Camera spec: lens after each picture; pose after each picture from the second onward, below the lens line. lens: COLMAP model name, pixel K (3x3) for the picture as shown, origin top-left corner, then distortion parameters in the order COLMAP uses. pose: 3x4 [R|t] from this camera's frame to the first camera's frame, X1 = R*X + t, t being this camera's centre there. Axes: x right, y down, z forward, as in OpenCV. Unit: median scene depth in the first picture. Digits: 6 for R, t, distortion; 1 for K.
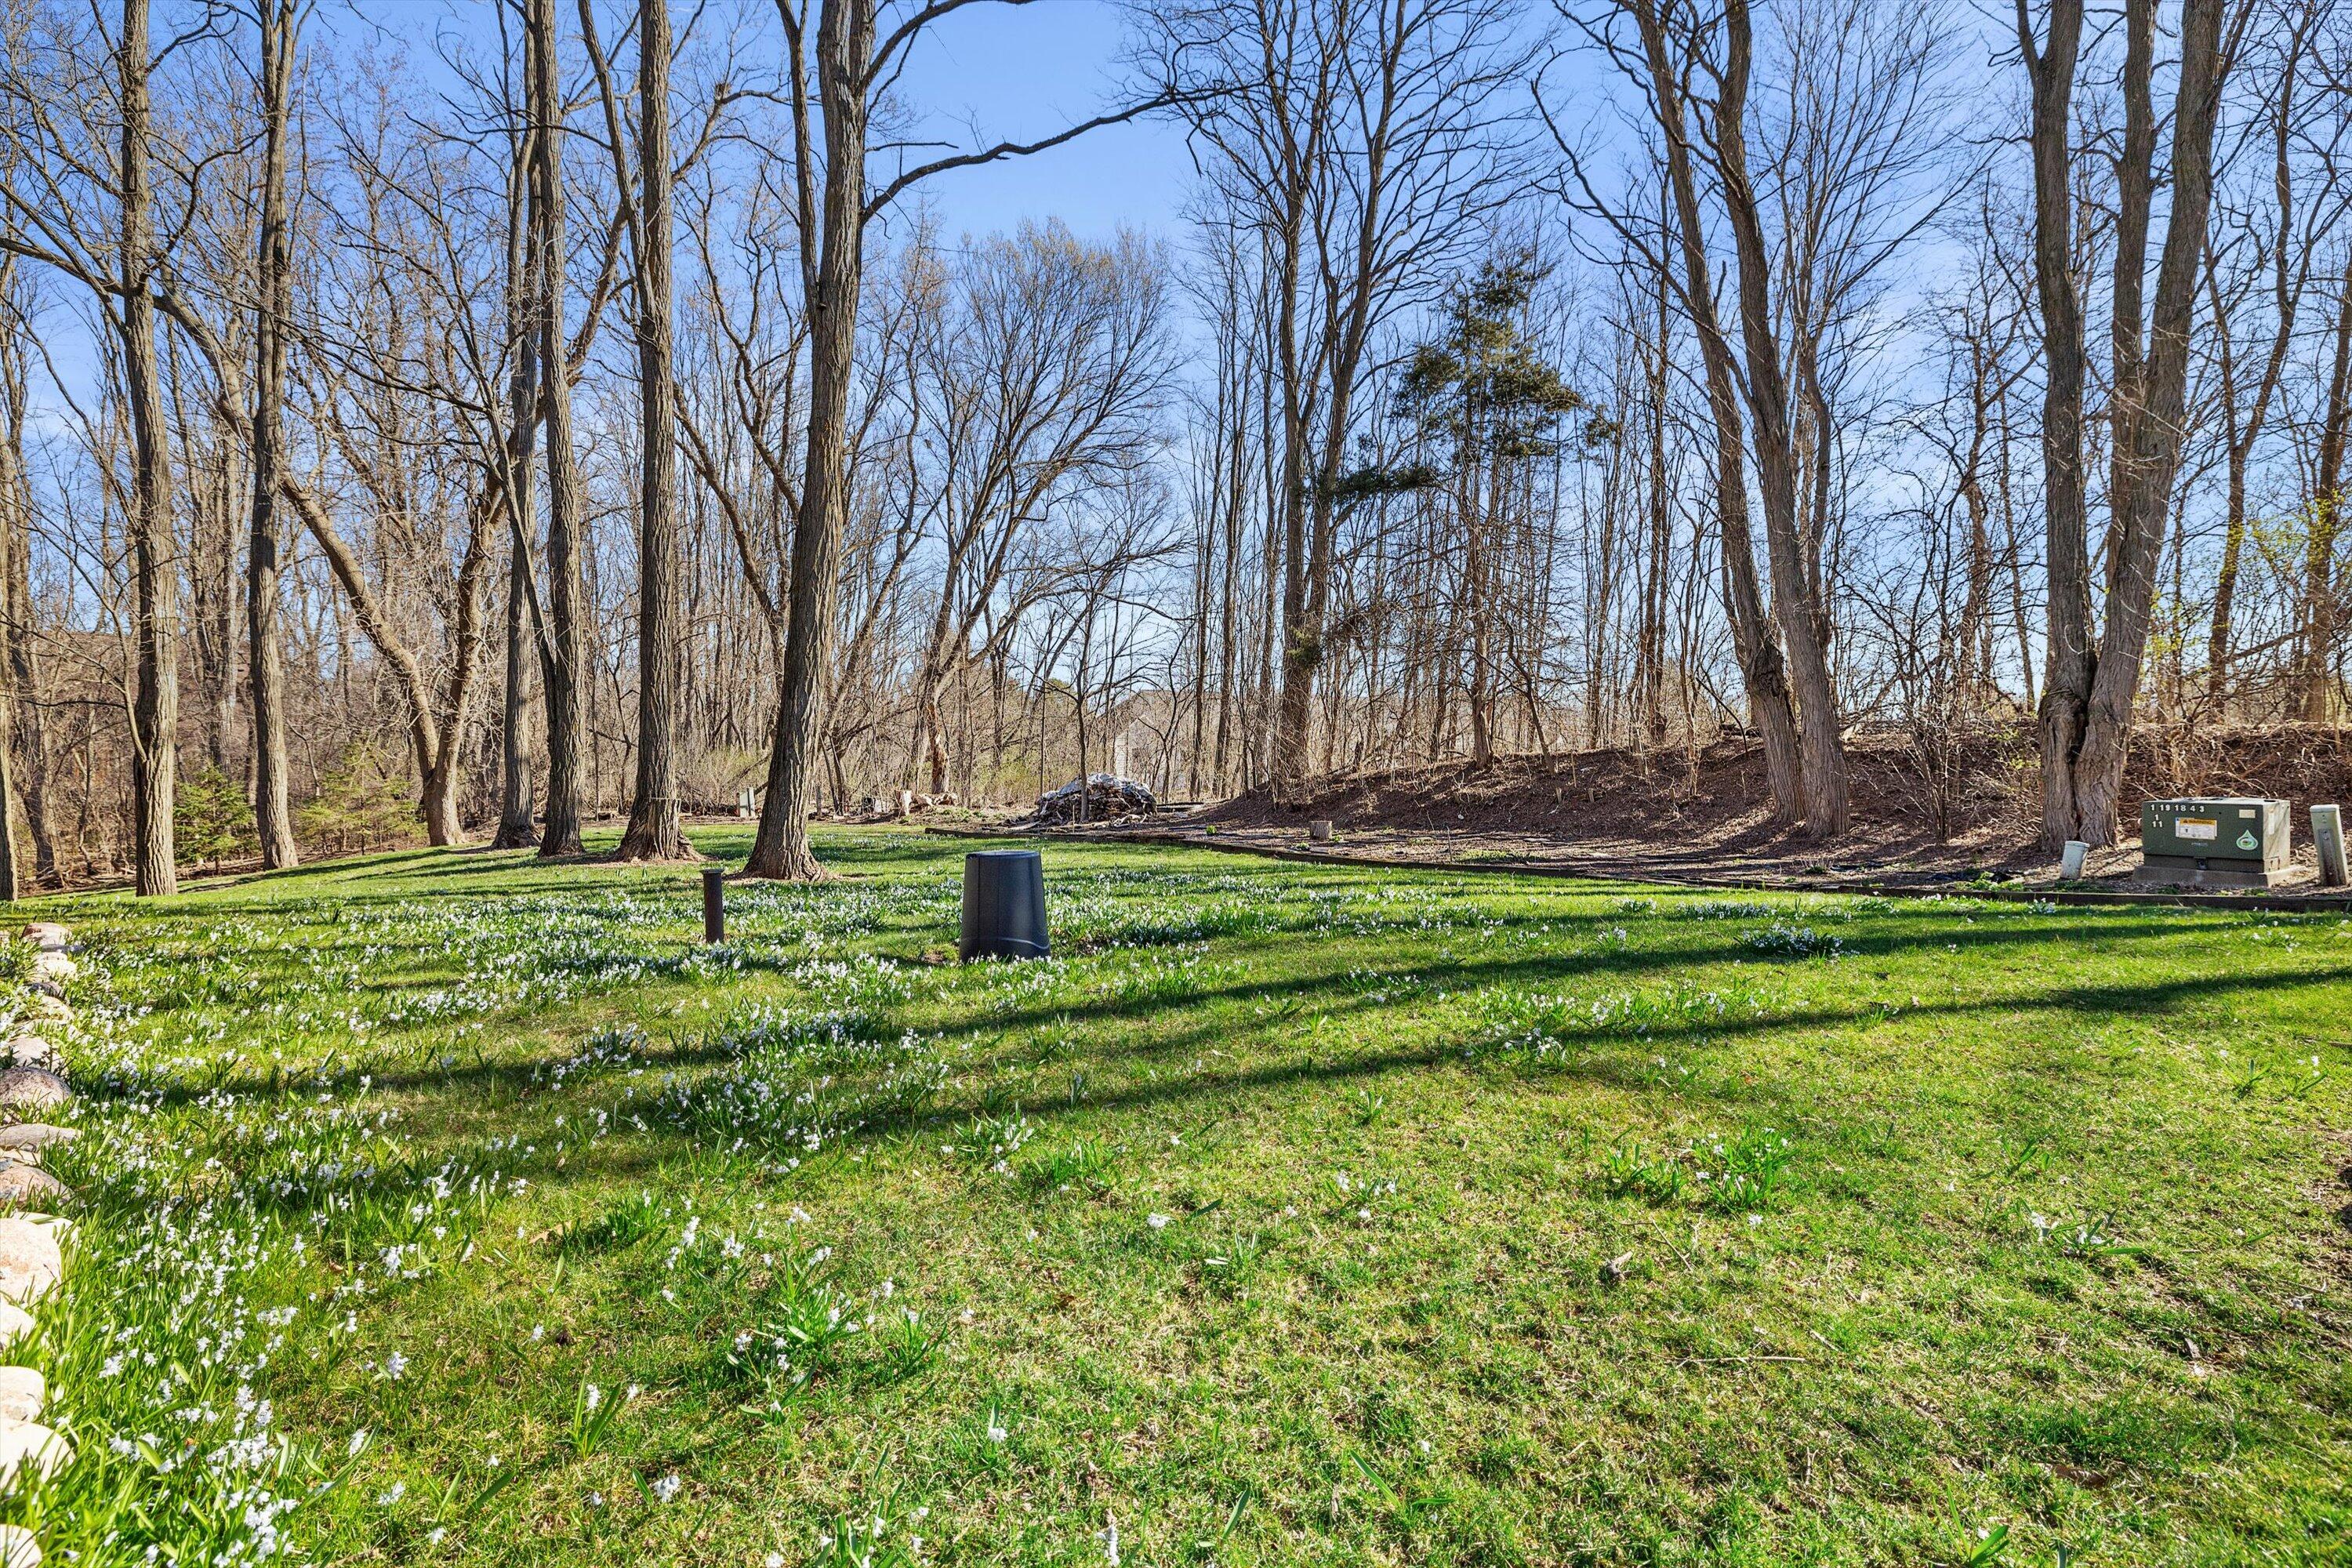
lens RADIAL K [[1189.6, 0, 1176.0], [0, 1189.6, 784.0], [0, 0, 1]] dist [-0.000340, -0.000065]
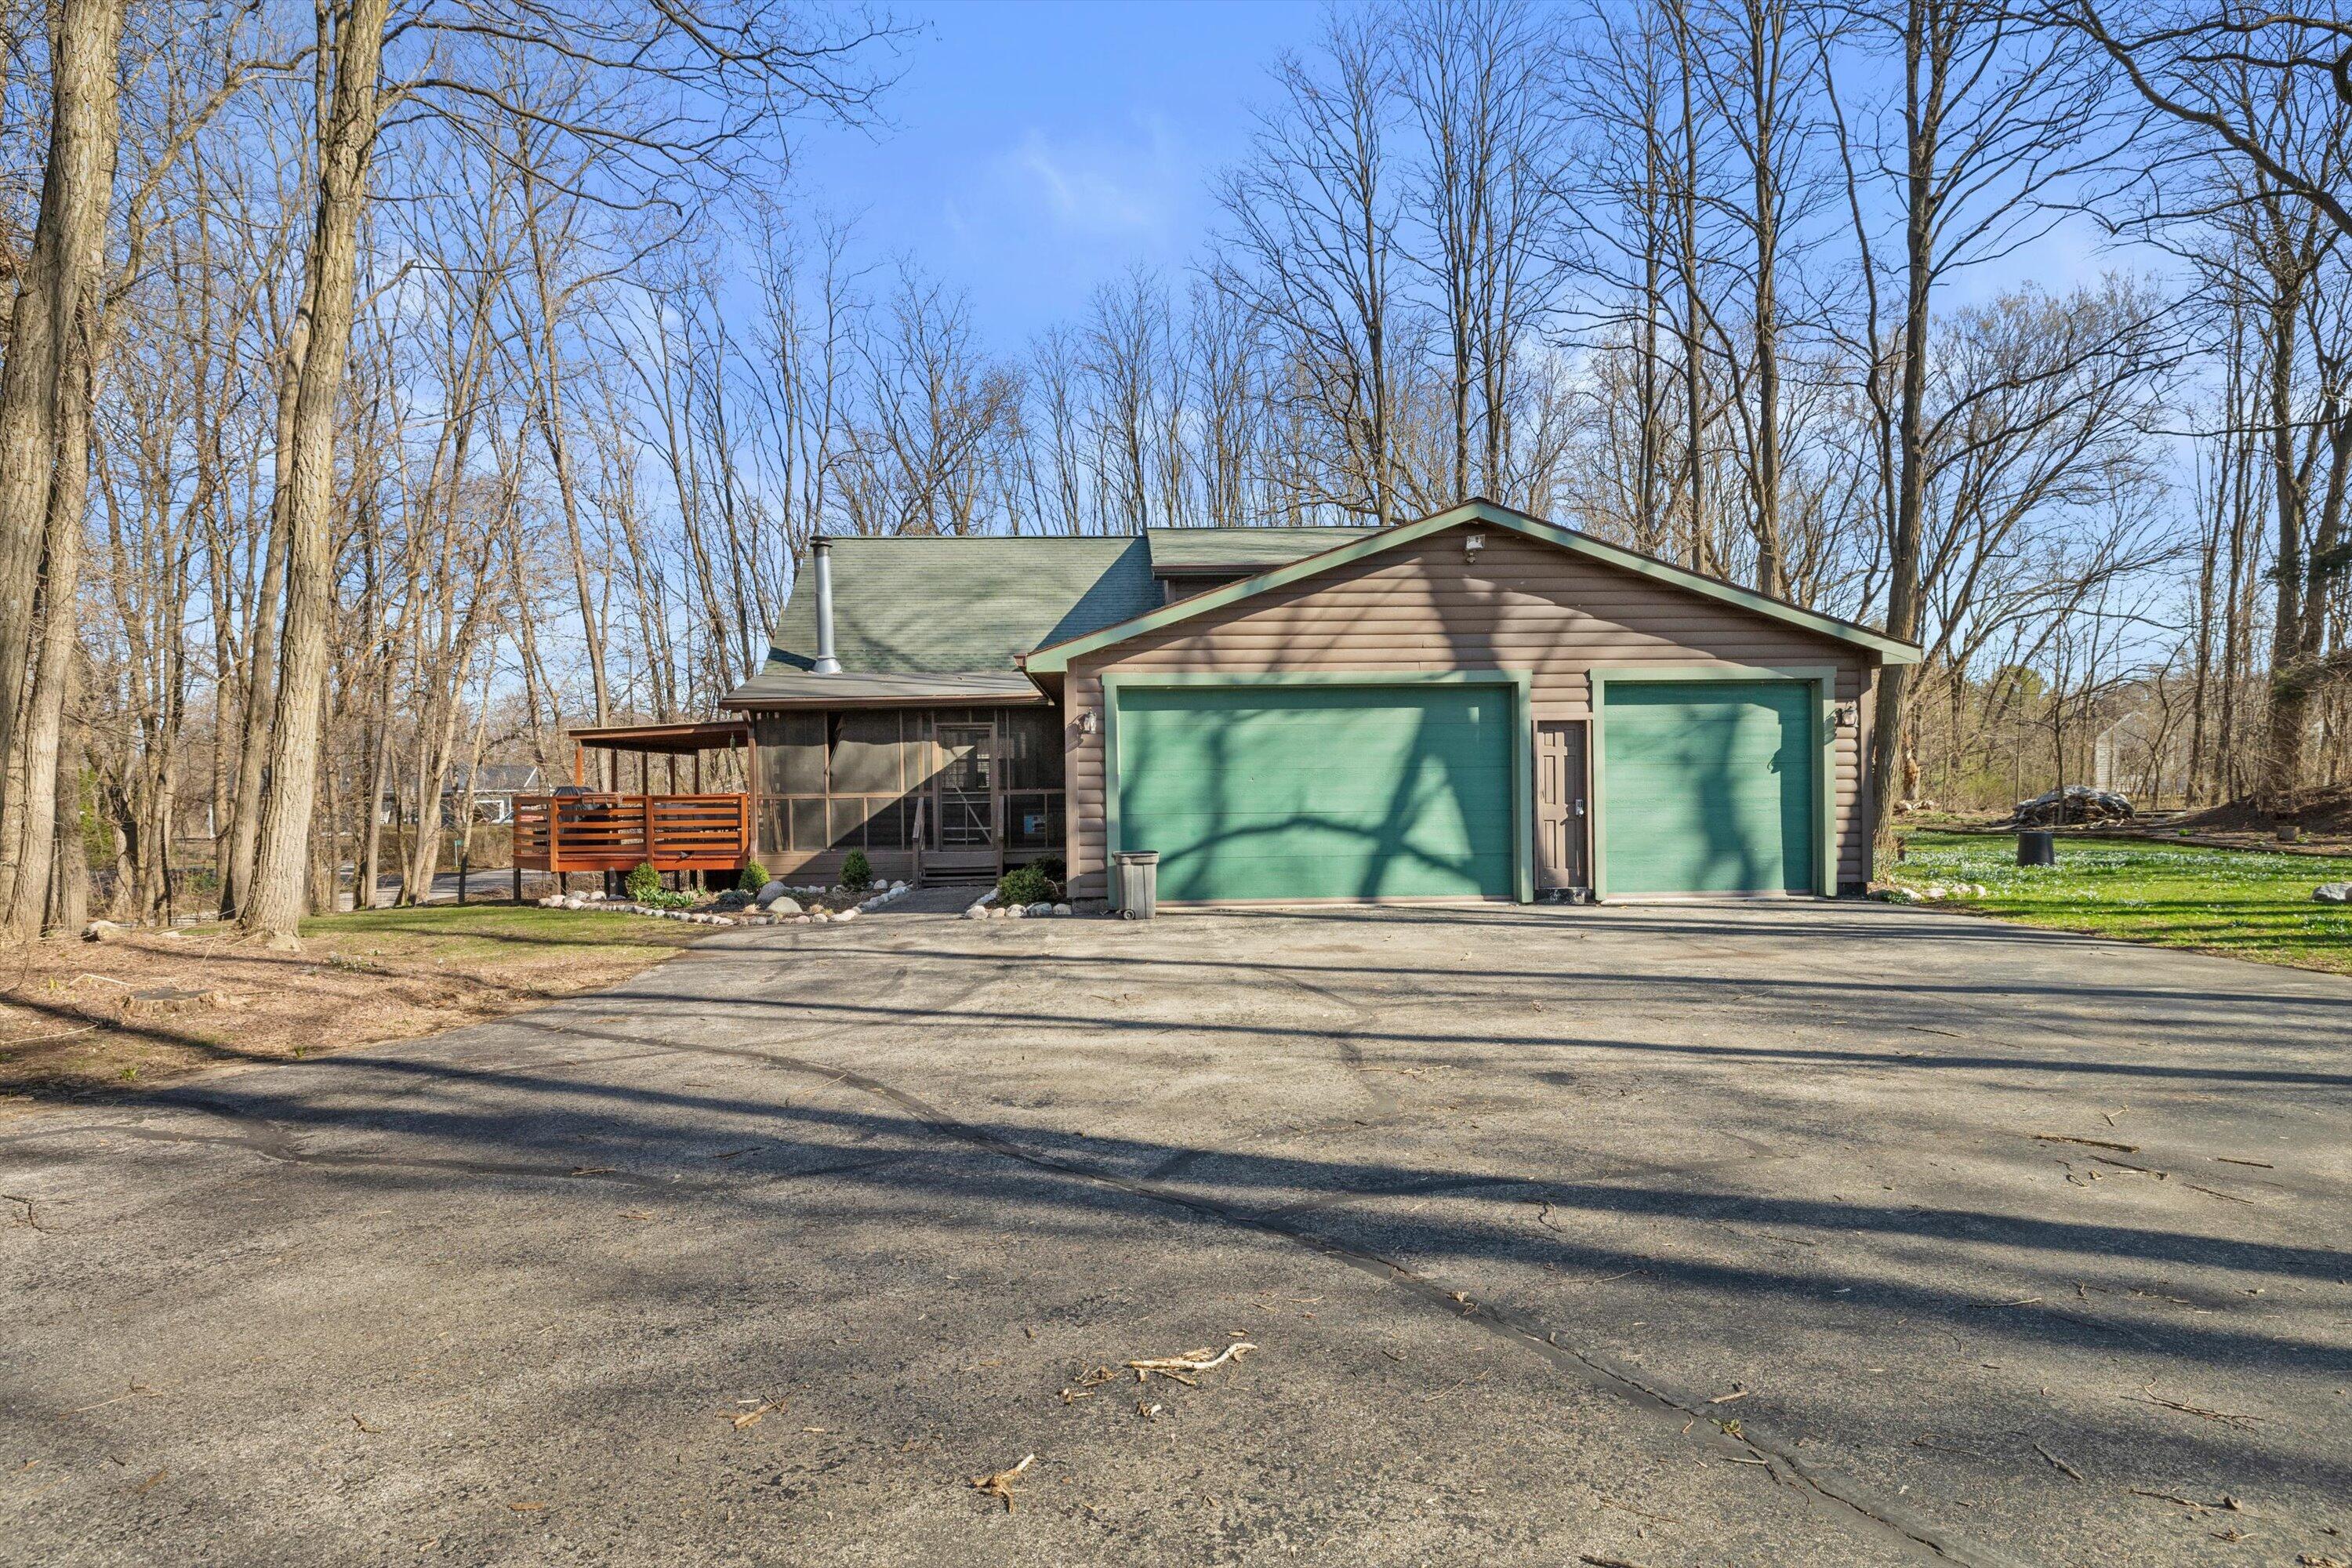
lens RADIAL K [[1259.2, 0, 1176.0], [0, 1259.2, 784.0], [0, 0, 1]] dist [0.033967, -0.000058]
pose [[0.778559, -0.003679, -0.627561, 0.037168], [0.005238, 0.999986, 0.000636, -0.014509], [0.627550, -0.003782, 0.778567, -0.550438]]
